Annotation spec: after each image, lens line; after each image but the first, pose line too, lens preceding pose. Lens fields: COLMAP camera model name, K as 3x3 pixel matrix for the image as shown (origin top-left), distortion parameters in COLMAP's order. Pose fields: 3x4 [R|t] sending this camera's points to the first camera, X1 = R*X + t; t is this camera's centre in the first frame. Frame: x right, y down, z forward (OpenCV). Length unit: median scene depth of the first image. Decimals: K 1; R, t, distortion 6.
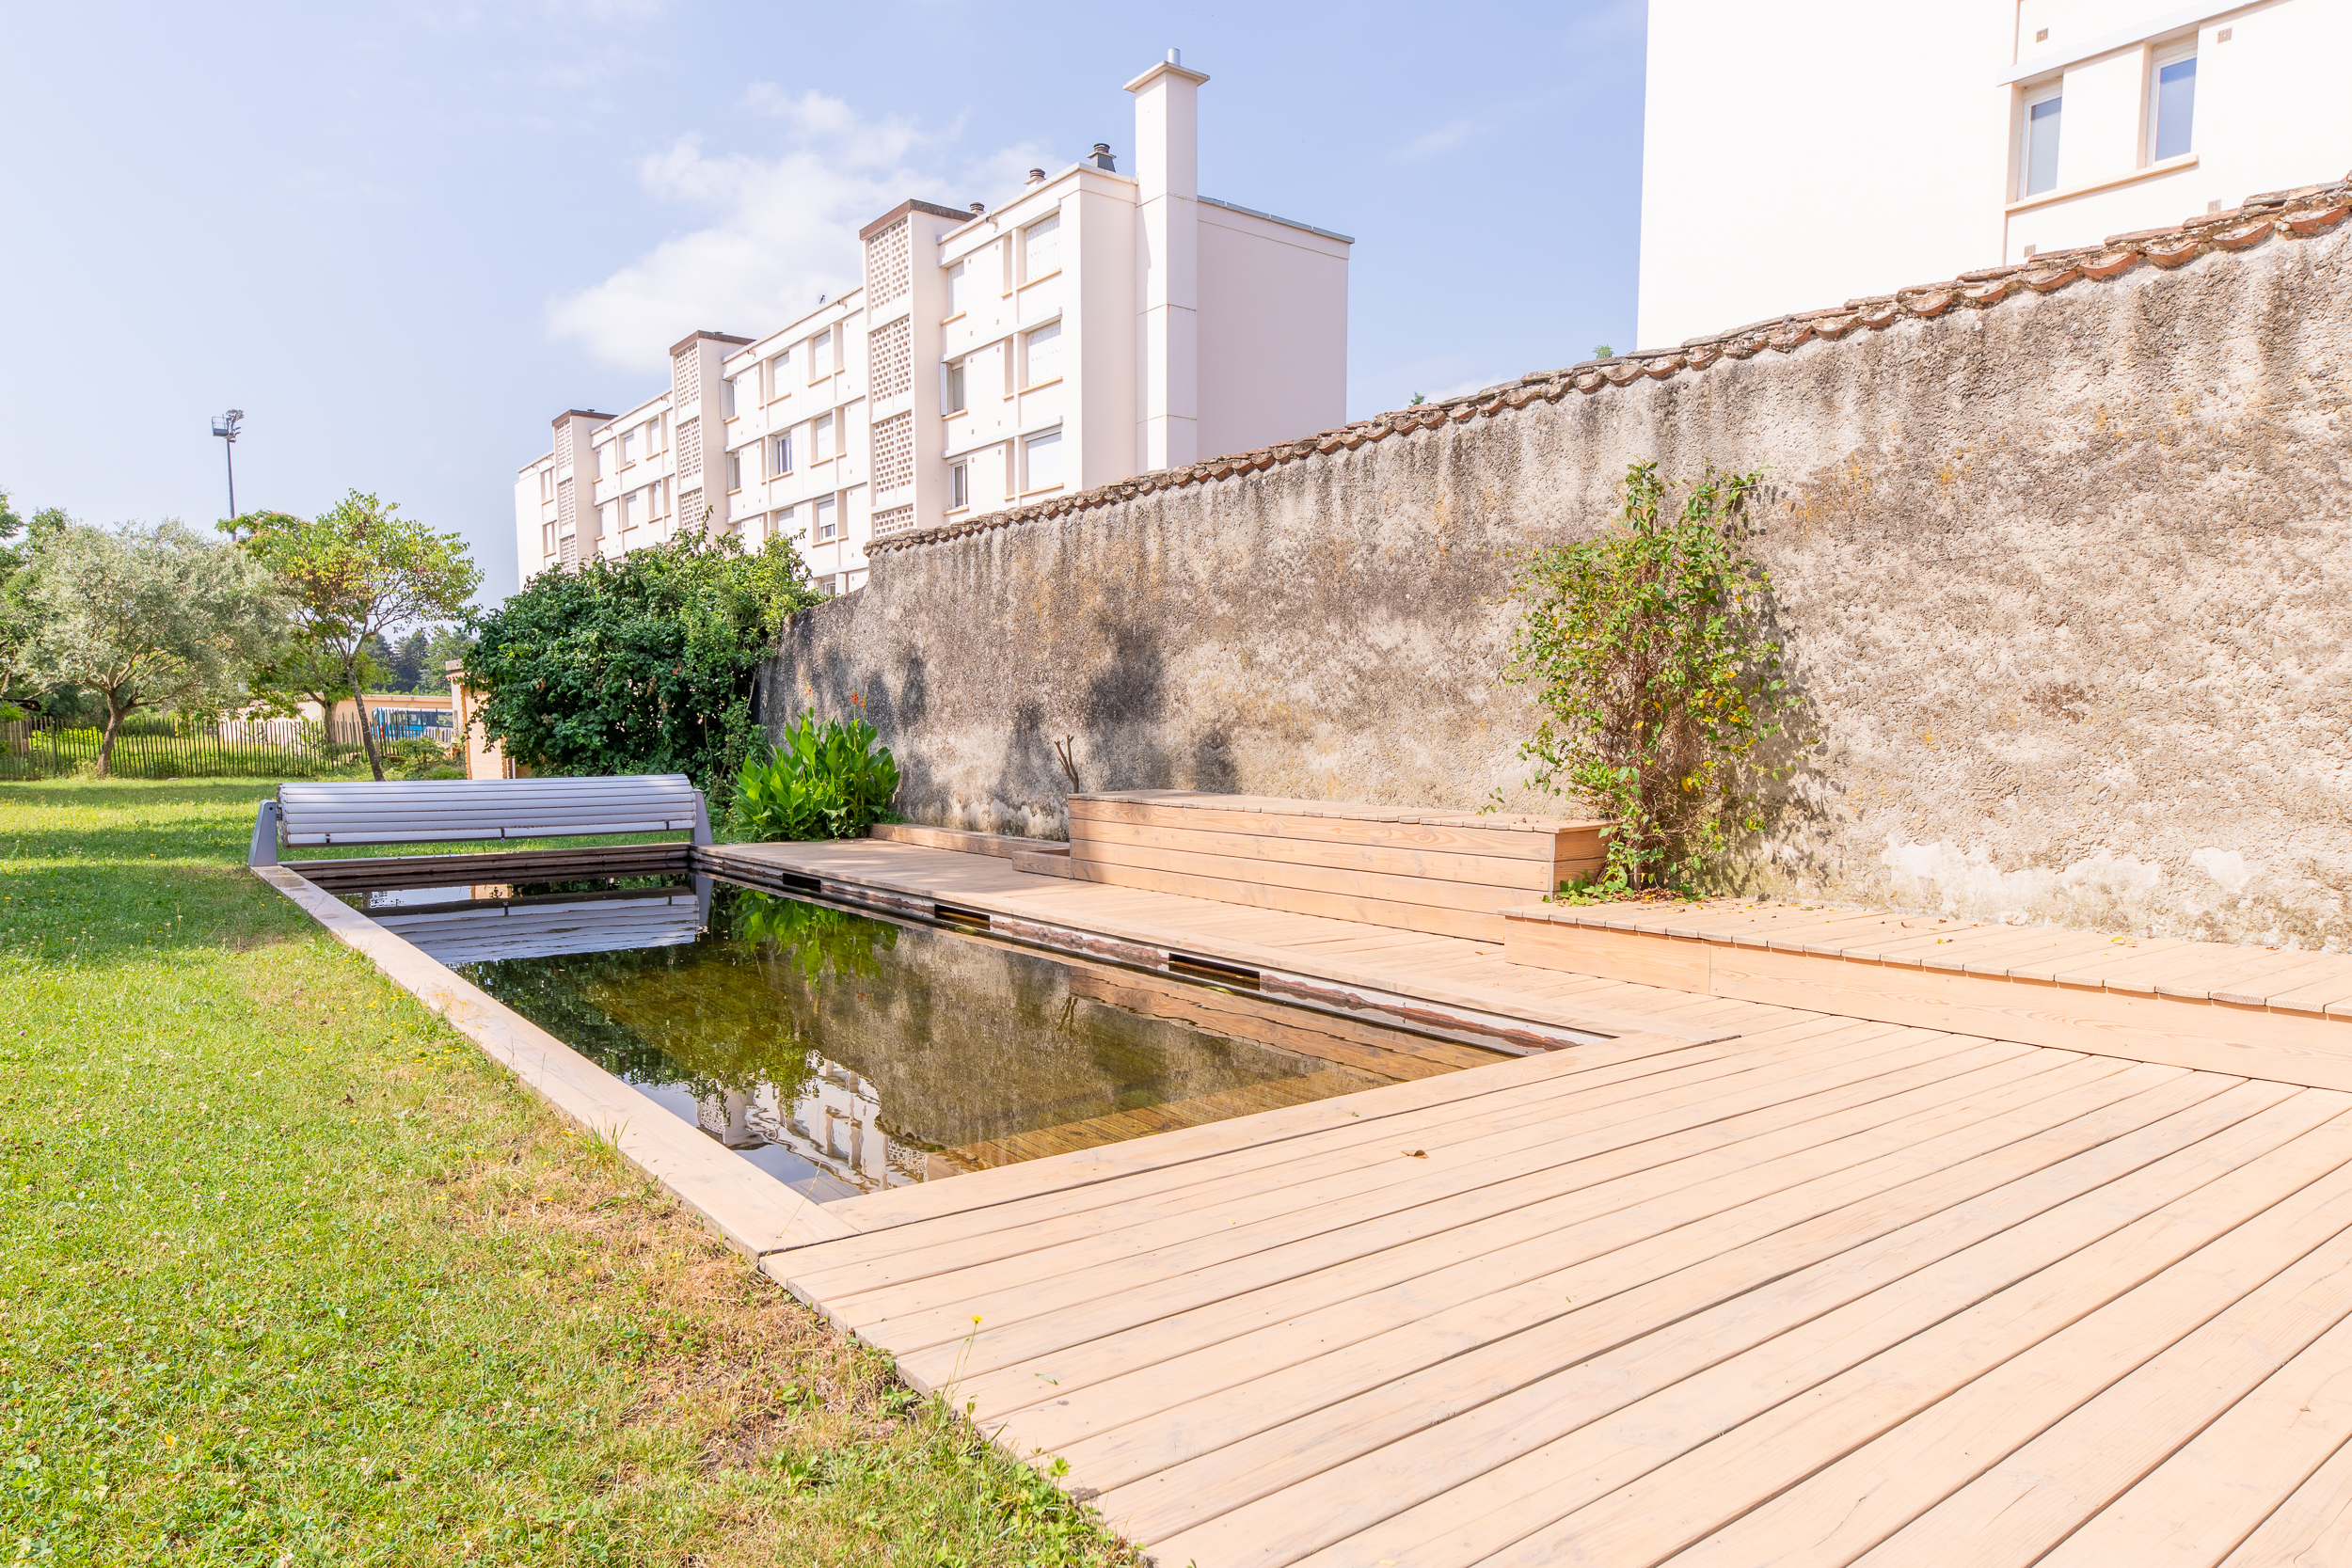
lens RADIAL K [[1441.6, 0, 1180.3], [0, 1441.6, 857.4], [0, 0, 1]] dist [0.007145, -0.000916]
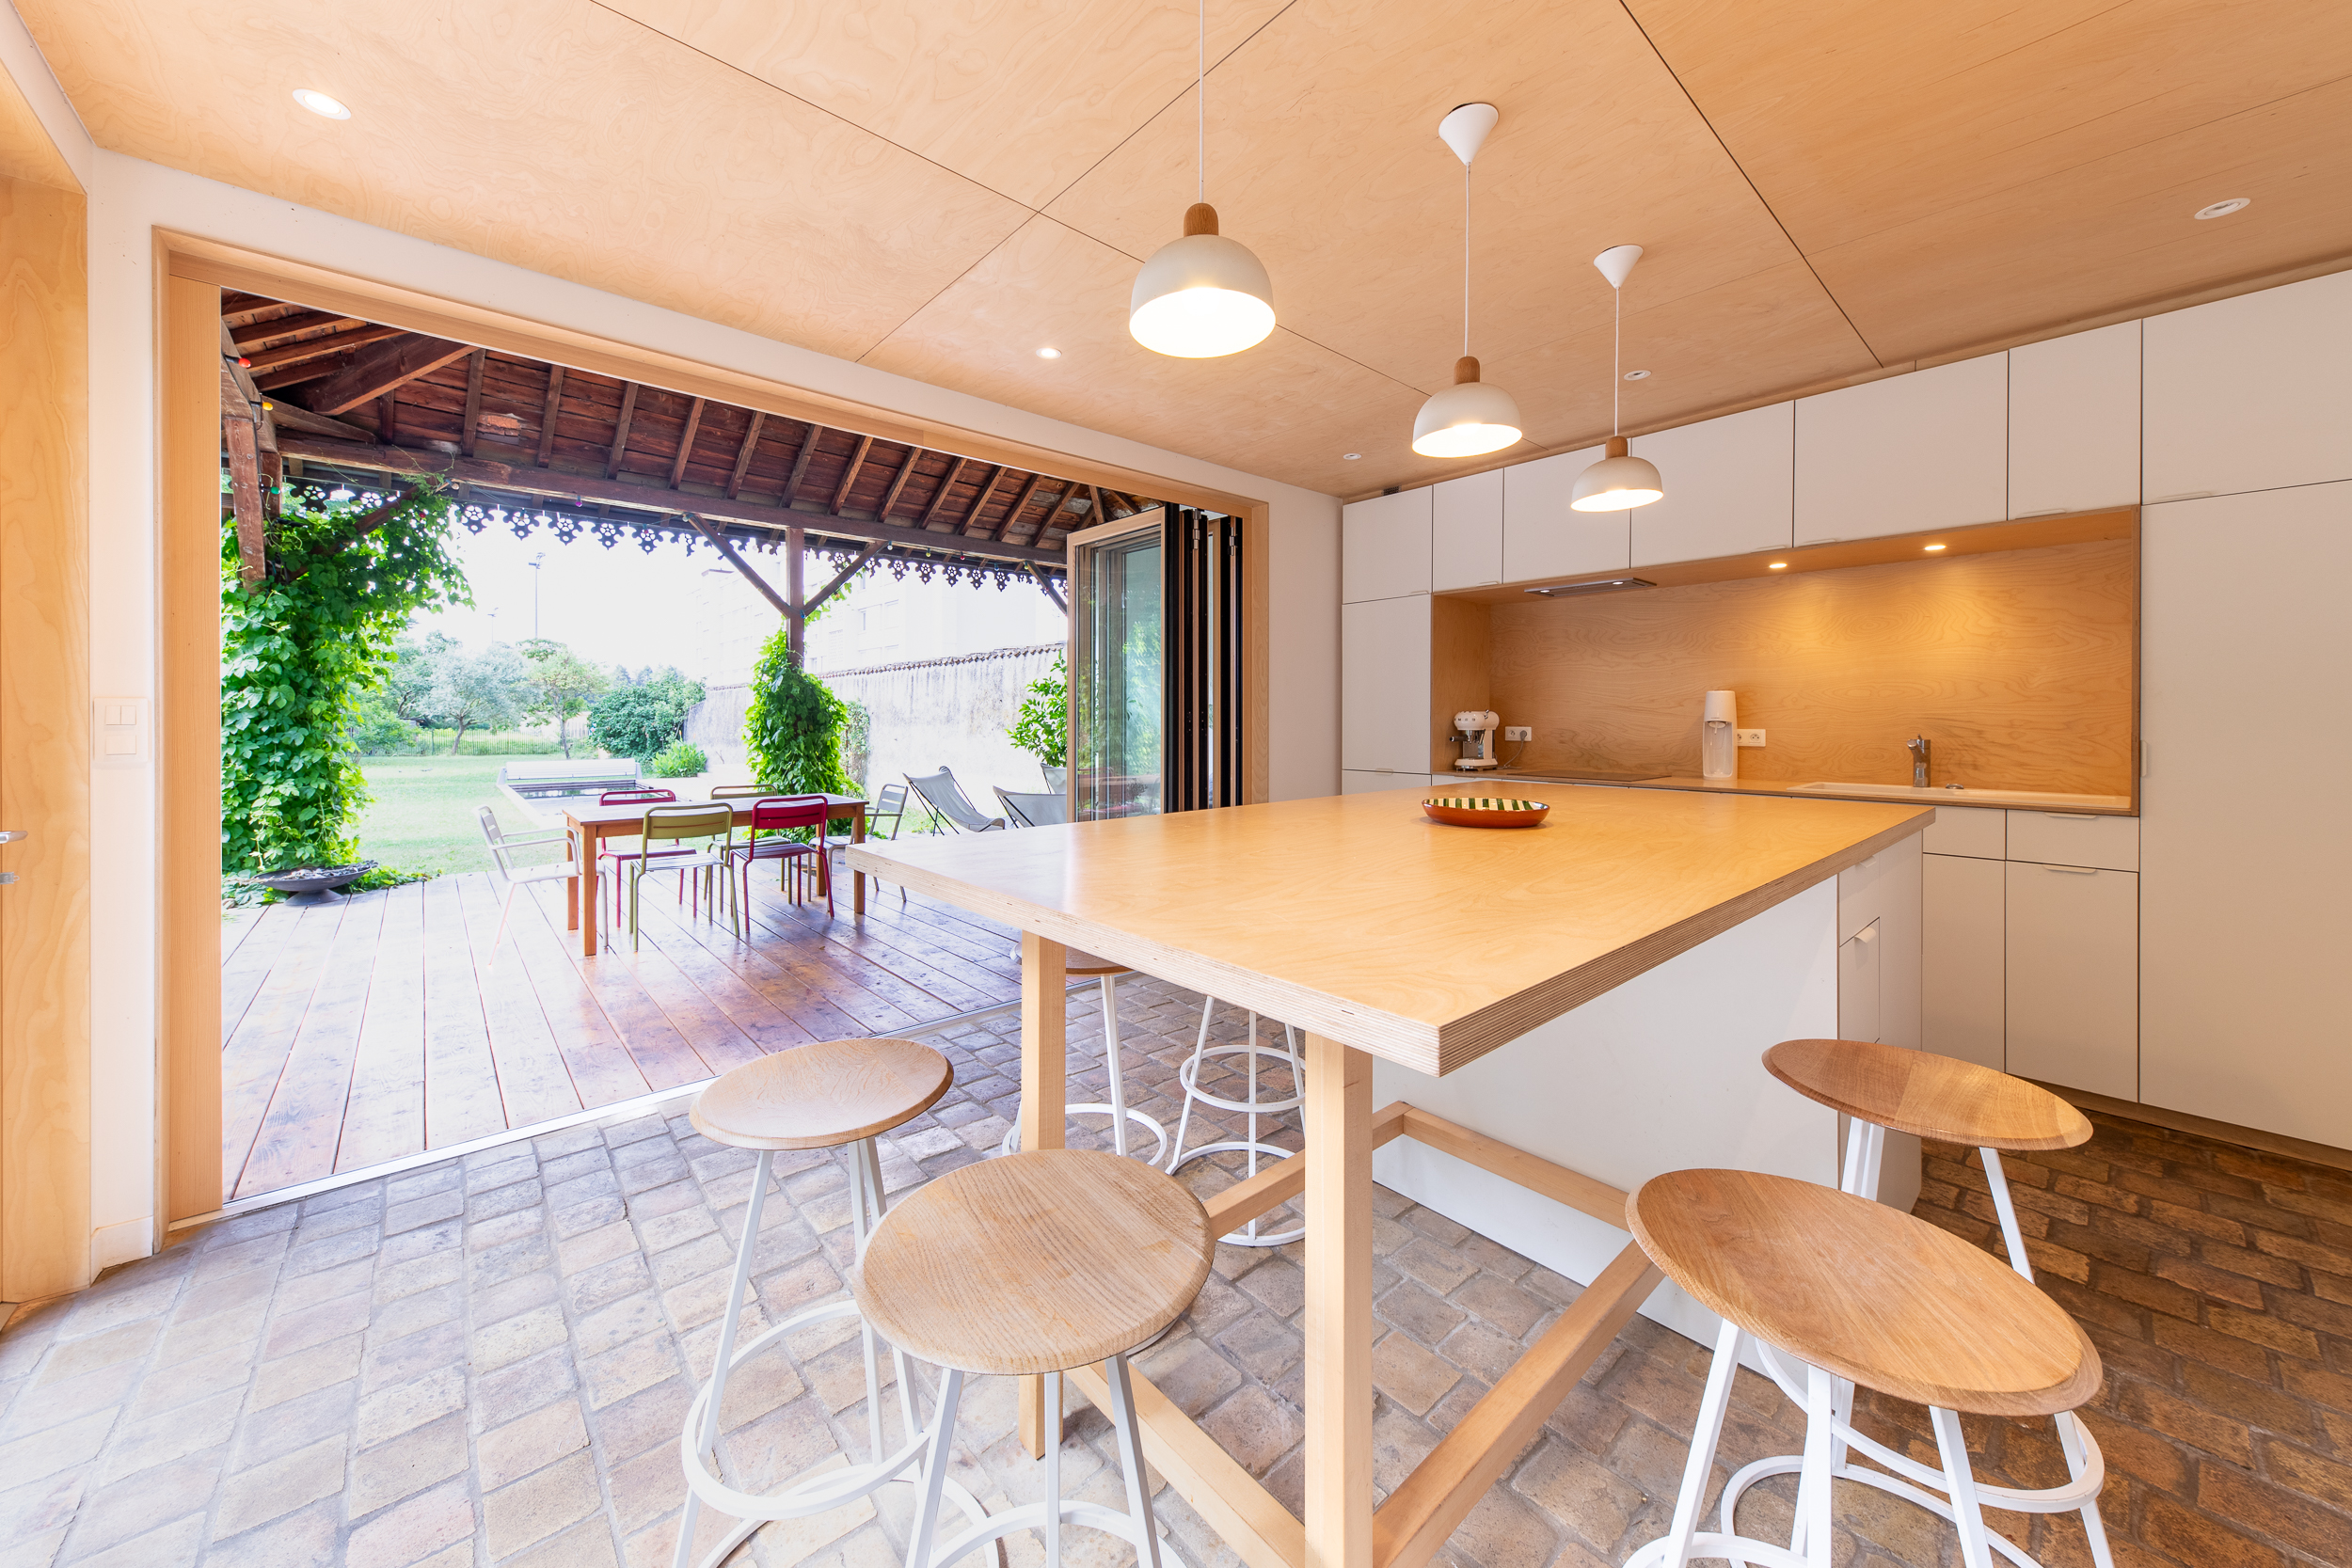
lens RADIAL K [[825.7, 0, 1136.2], [0, 825.7, 722.5], [0, 0, 1]] dist [0.015011, -0.002663]
pose [[0.998863, -0.000687, 0.047671, 0.300773], [0.004732, 0.996387, -0.084794, 0.011758], [-0.047441, 0.084923, 0.995257, -0.408820]]
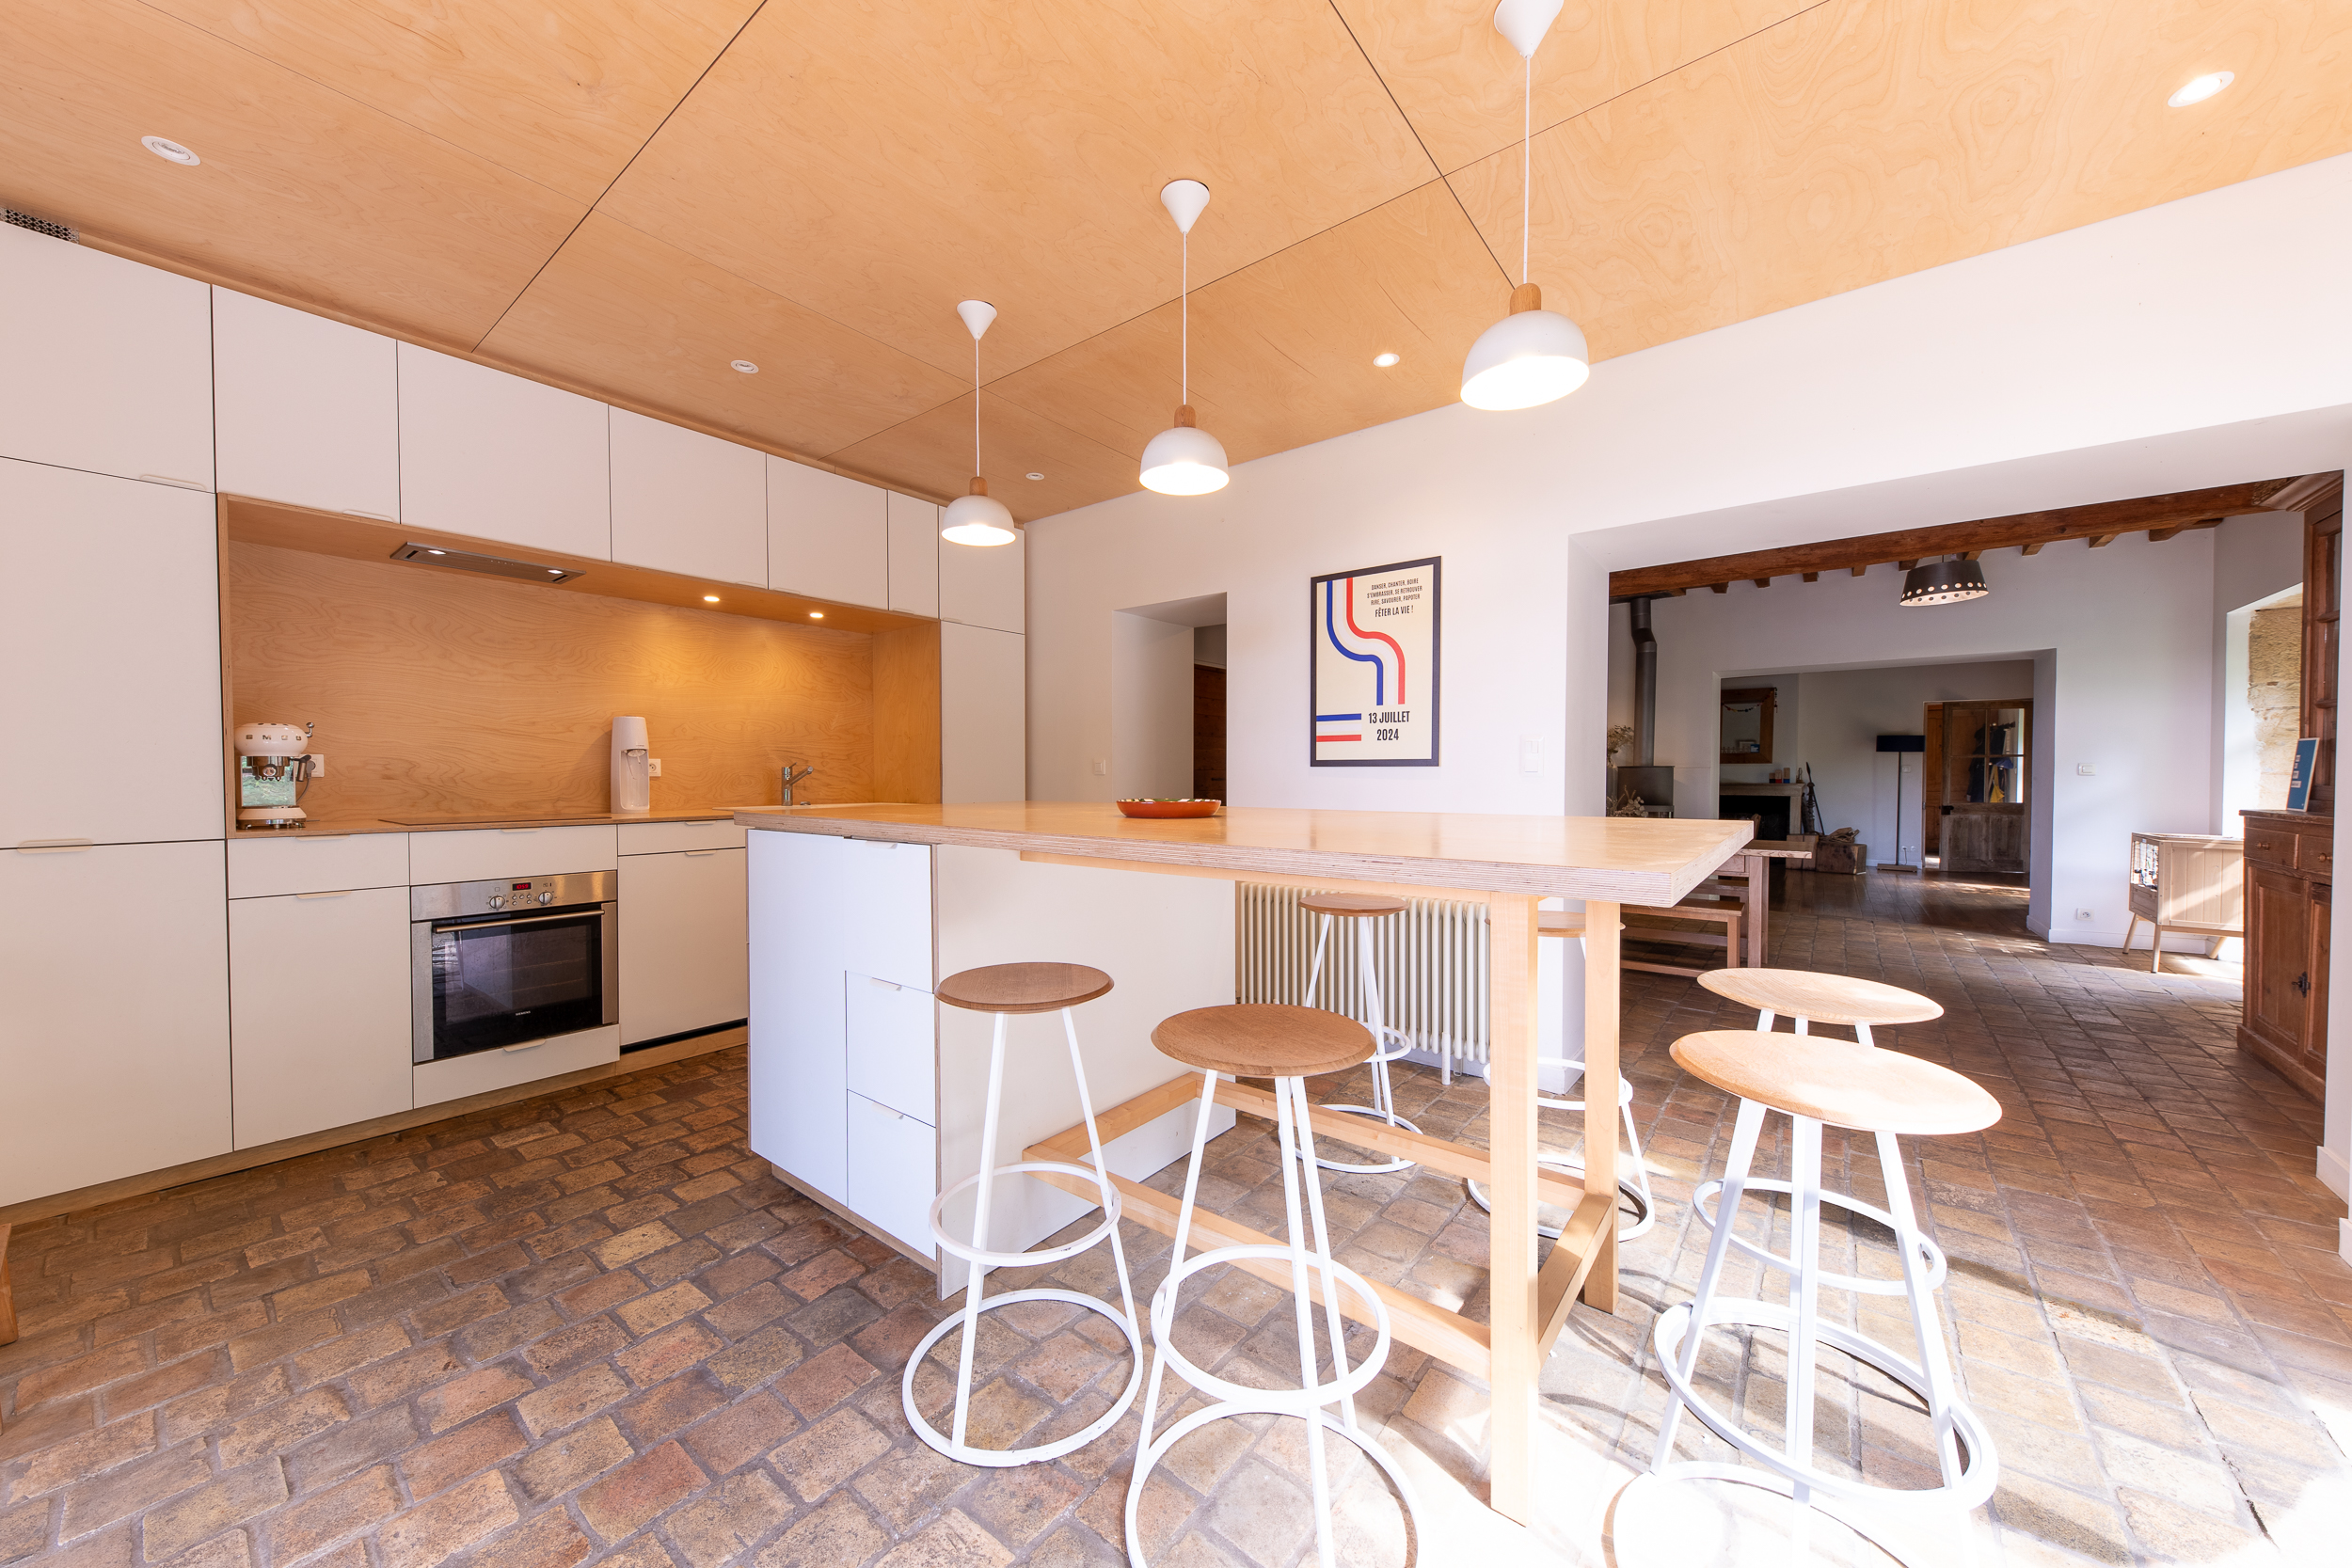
lens RADIAL K [[825.7, 0, 1199.1], [0, 825.7, 787.7], [0, 0, 1]] dist [0.015011, -0.002663]
pose [[-0.259243, -0.017288, 0.965657, 0.266918], [0.092491, 0.994800, 0.042640, 0.009391], [-0.961373, 0.100368, -0.256296, -0.344190]]
